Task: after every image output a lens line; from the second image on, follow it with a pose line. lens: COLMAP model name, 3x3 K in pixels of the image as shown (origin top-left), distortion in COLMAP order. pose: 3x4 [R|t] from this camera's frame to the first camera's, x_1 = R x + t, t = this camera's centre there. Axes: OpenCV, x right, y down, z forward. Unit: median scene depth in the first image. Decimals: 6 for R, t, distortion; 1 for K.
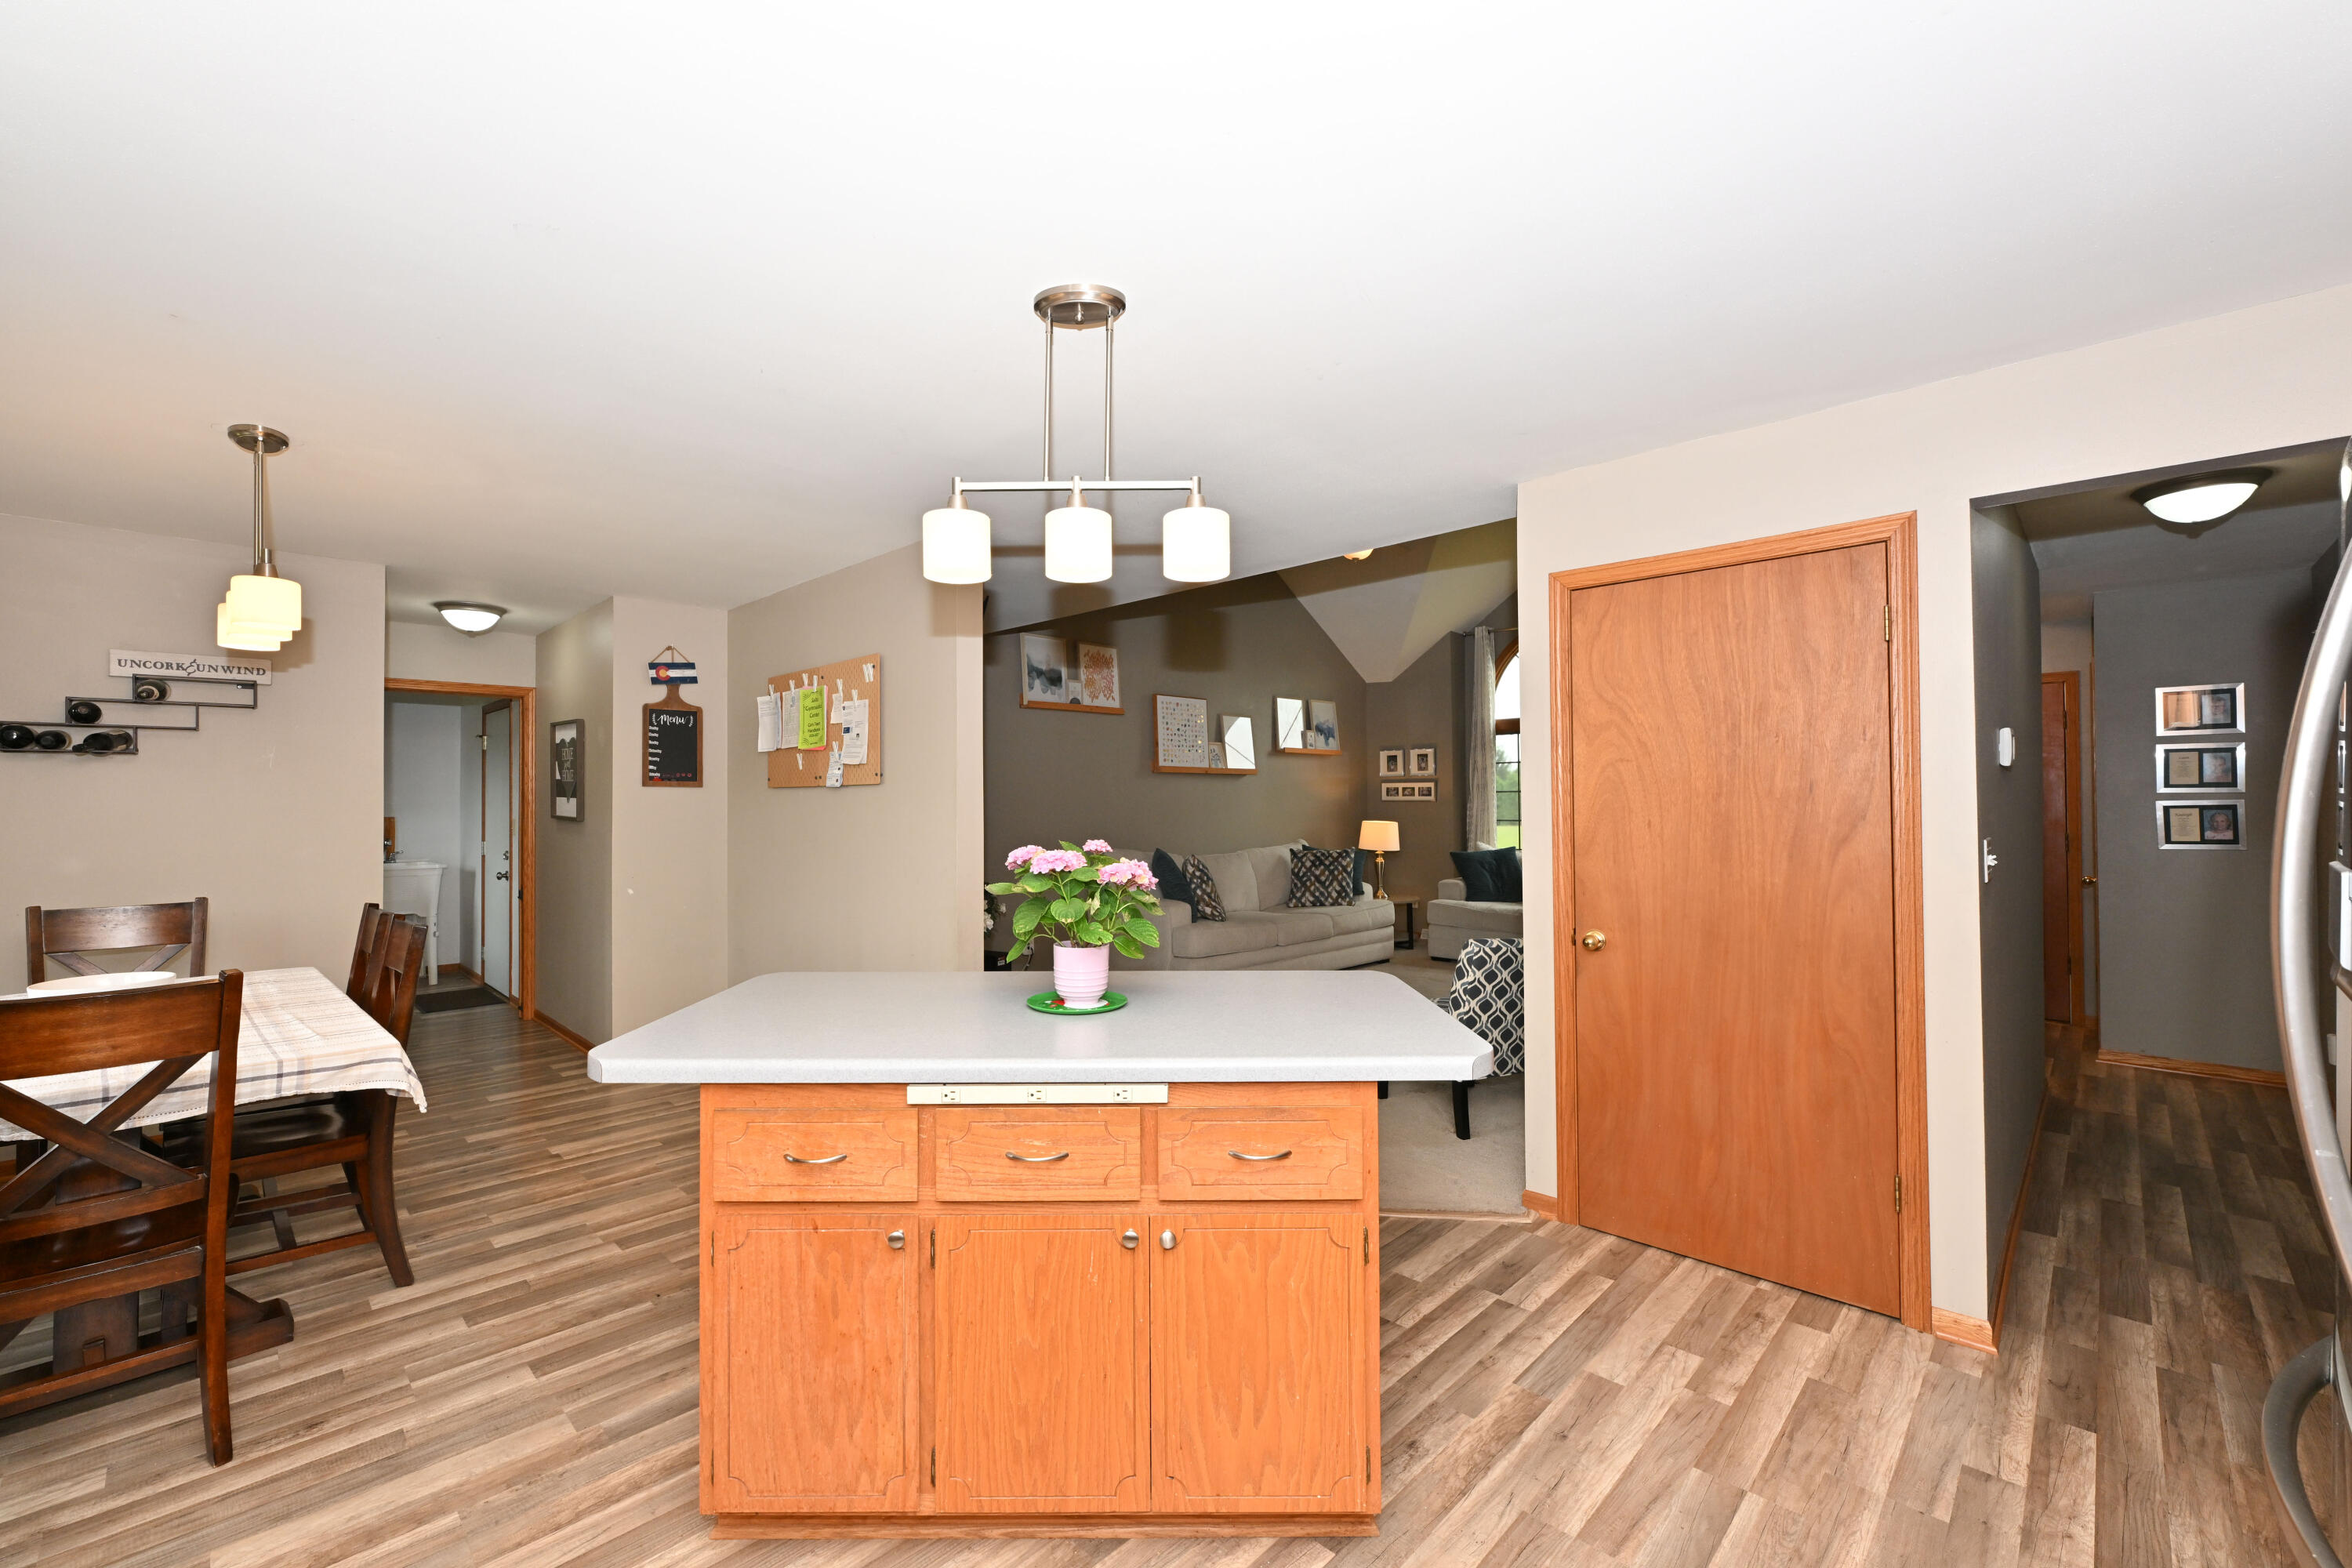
lens RADIAL K [[927.0, 0, 1153.4], [0, 927.0, 788.1], [0, 0, 1]] dist [0.001328, -0.000105]
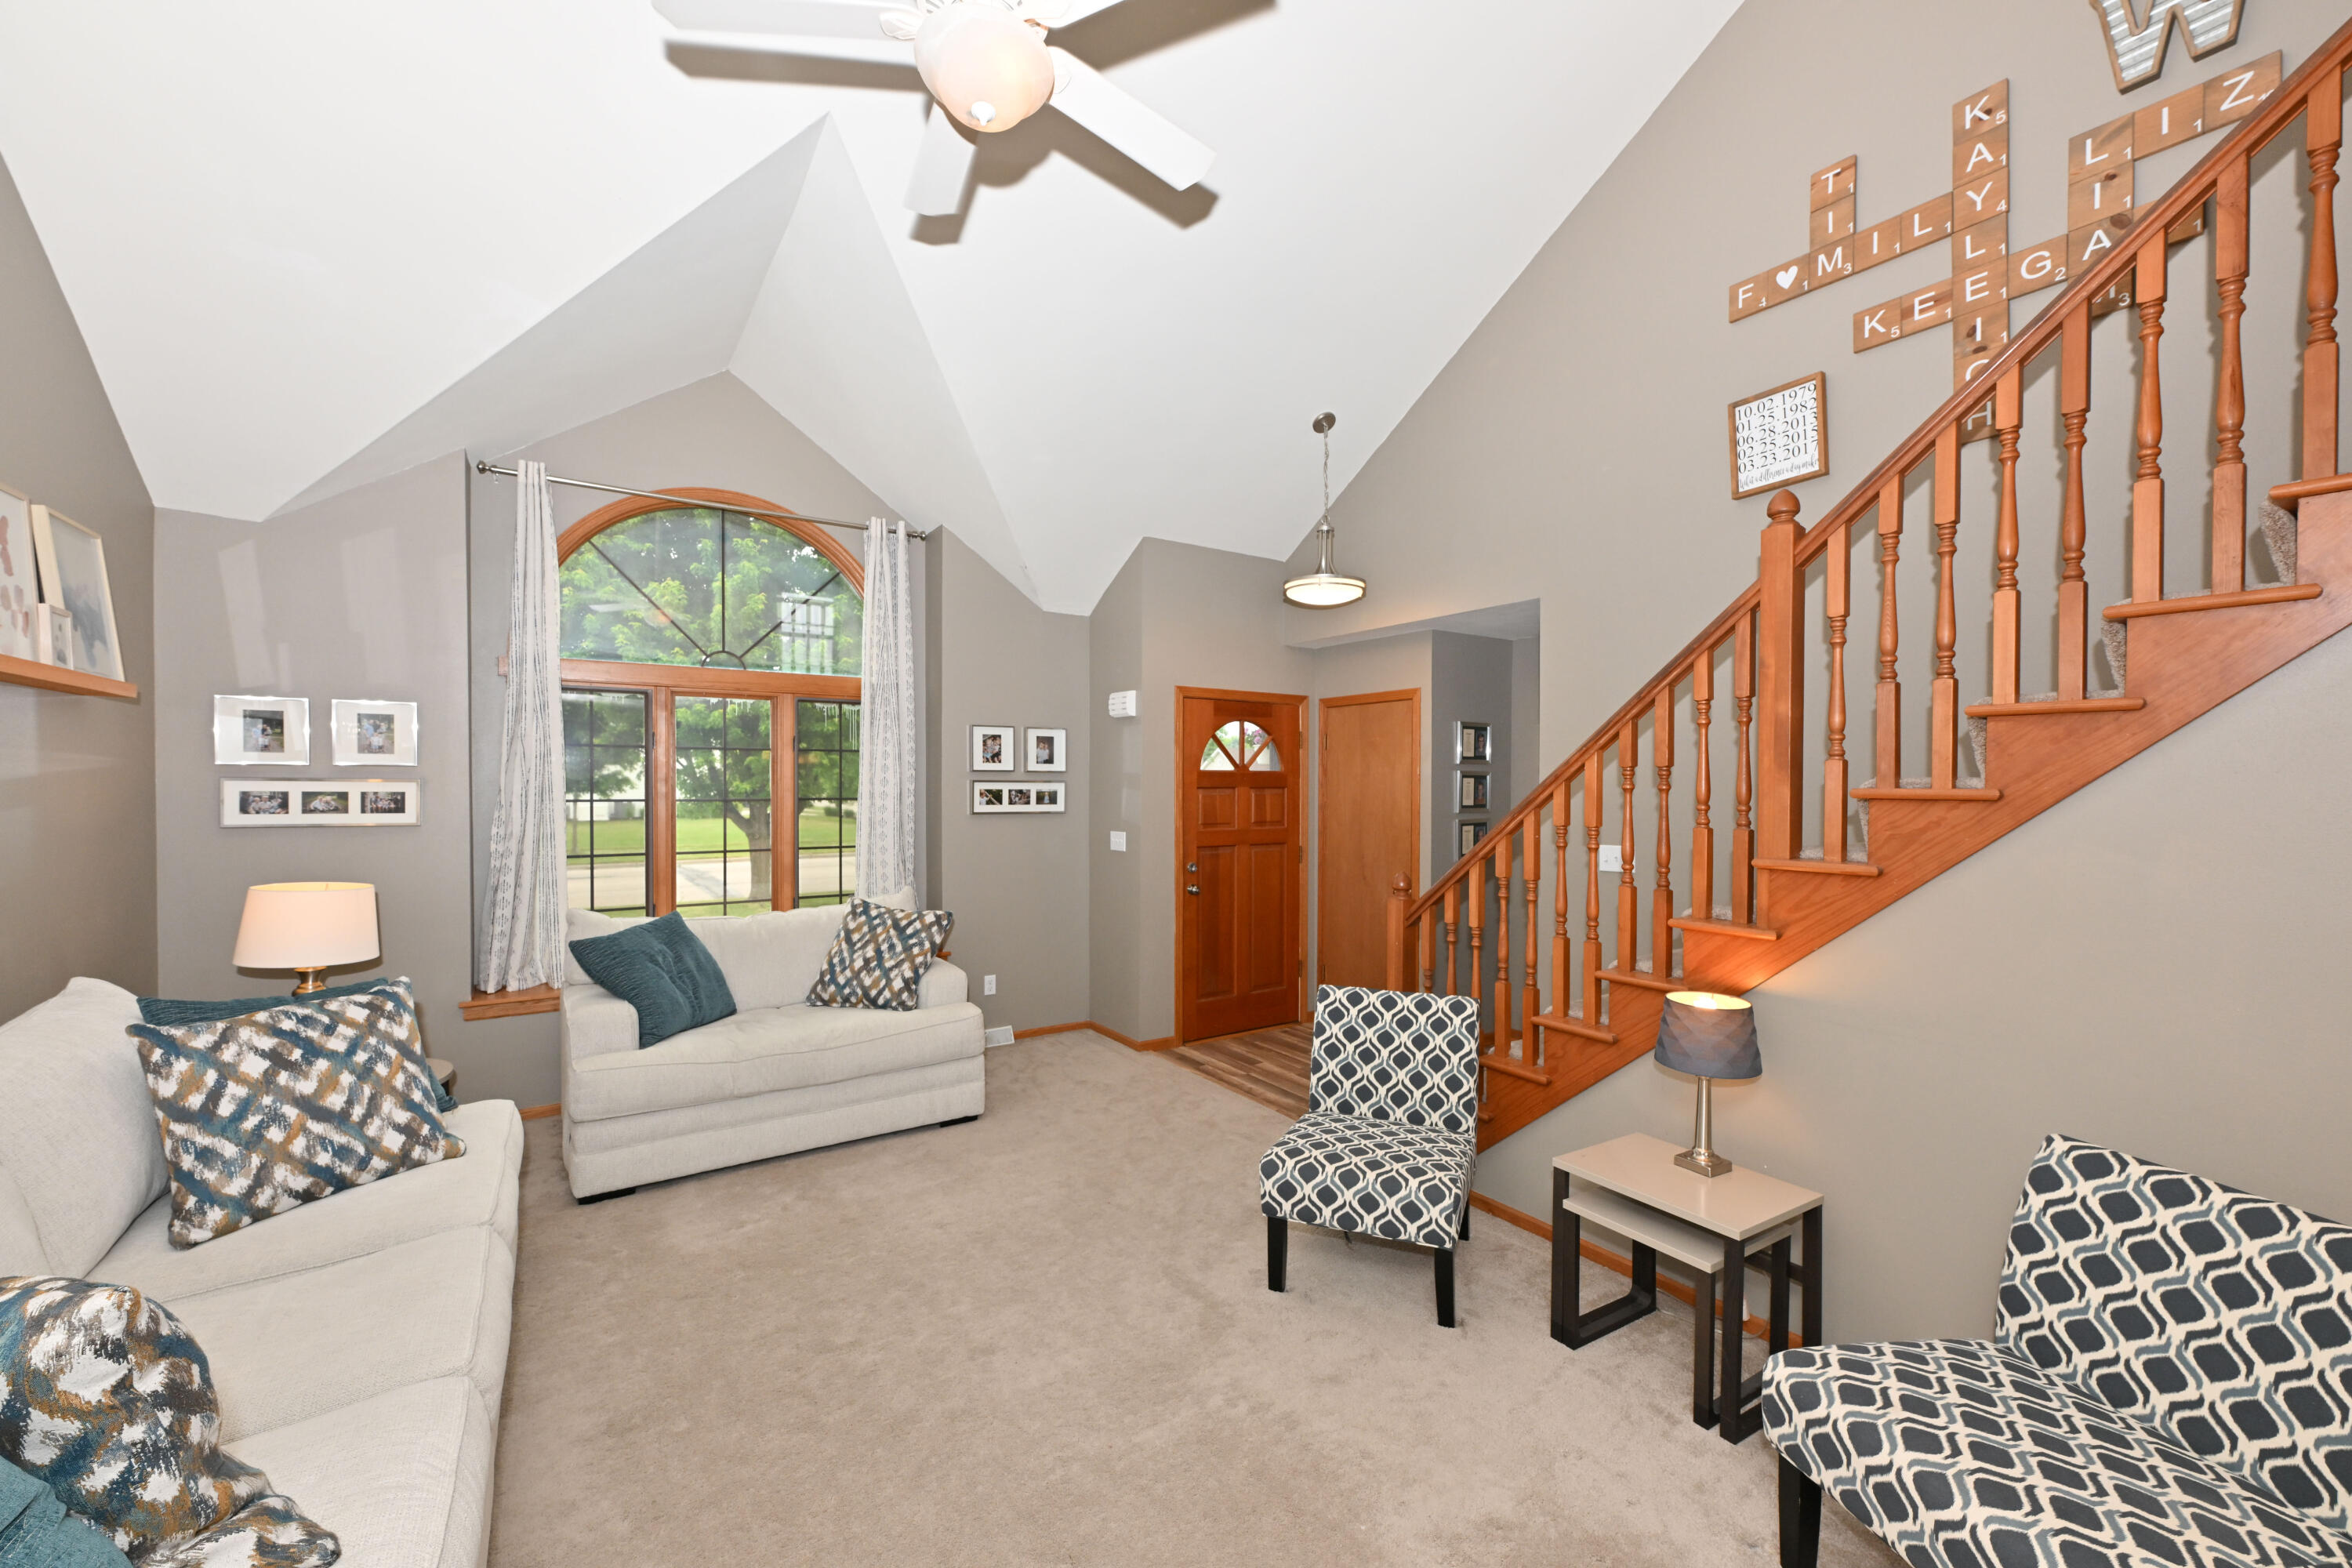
lens RADIAL K [[927.0, 0, 1169.3], [0, 927.0, 796.7], [0, 0, 1]] dist [0.001328, -0.000105]
pose [[0.205225, -0.005306, 0.978700, -0.058989], [-0.018610, 0.999783, 0.009323, -0.011179], [-0.978538, -0.020127, 0.205082, 0.635518]]
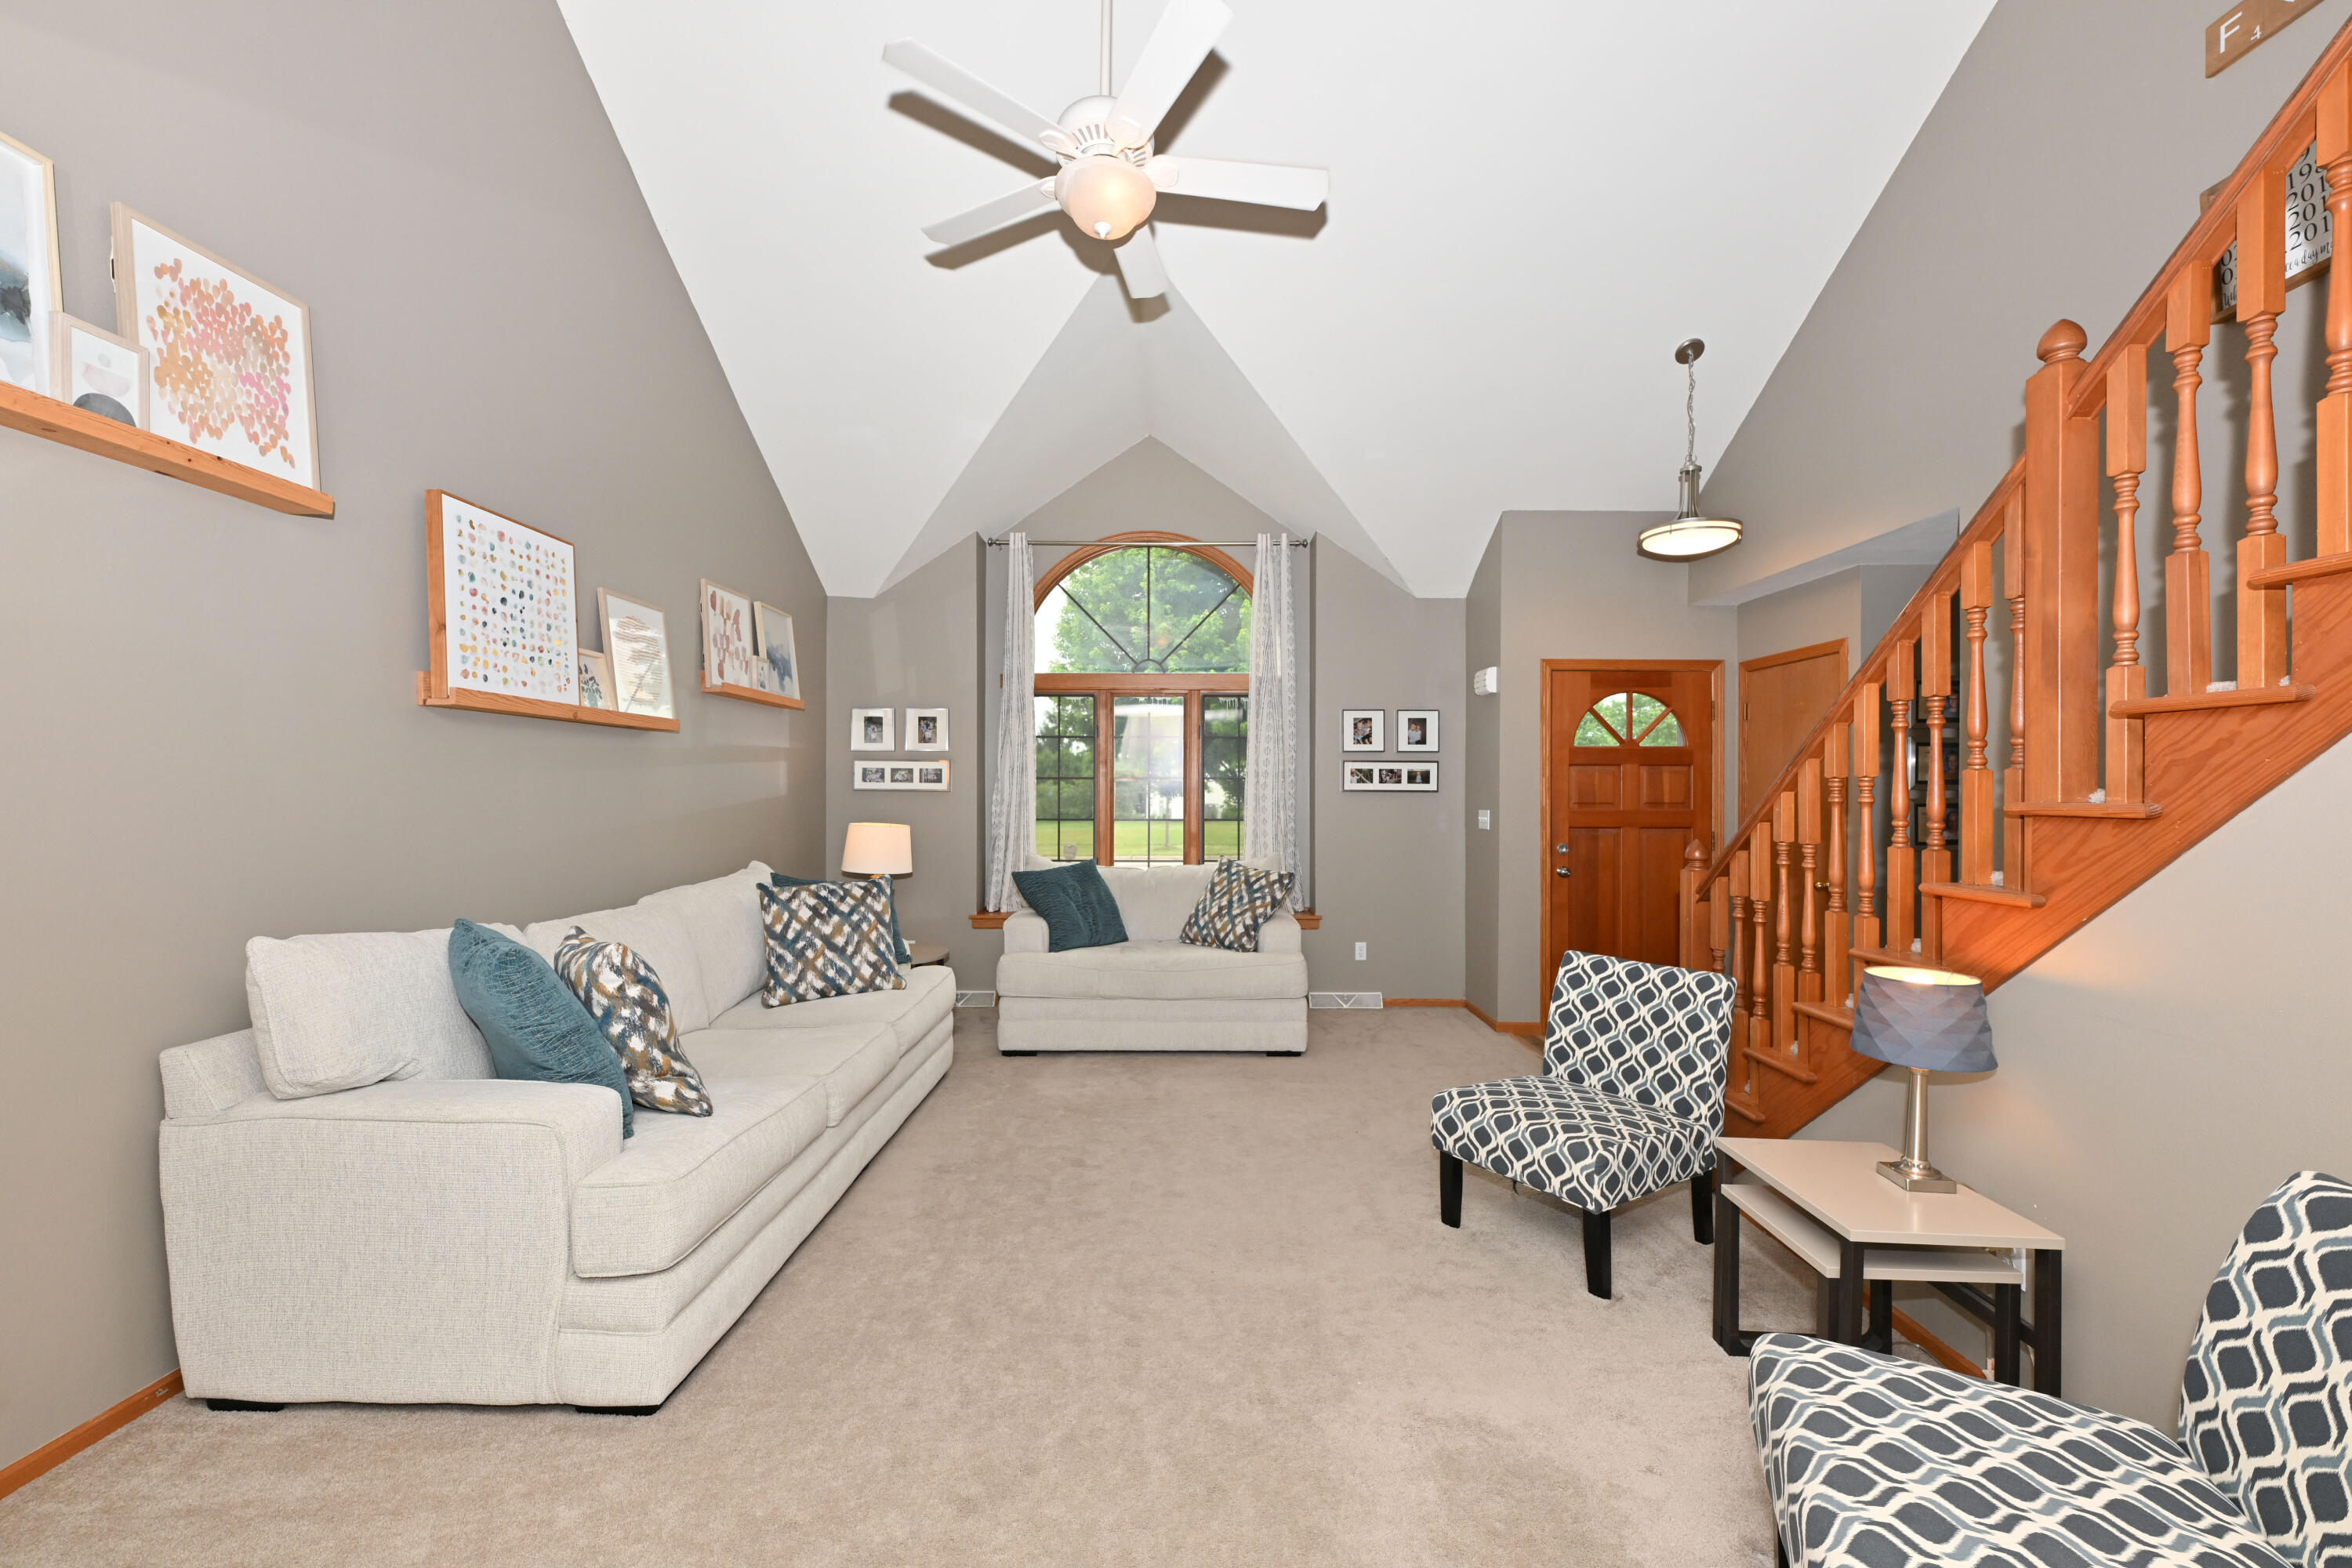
lens RADIAL K [[927.0, 0, 1161.8], [0, 927.0, 798.2], [0, 0, 1]] dist [0.001328, -0.000105]
pose [[0.719233, 0.005719, 0.694745, -0.041877], [-0.020555, 0.999704, 0.013051, 0.008635], [-0.694464, -0.023667, 0.719138, 0.488999]]
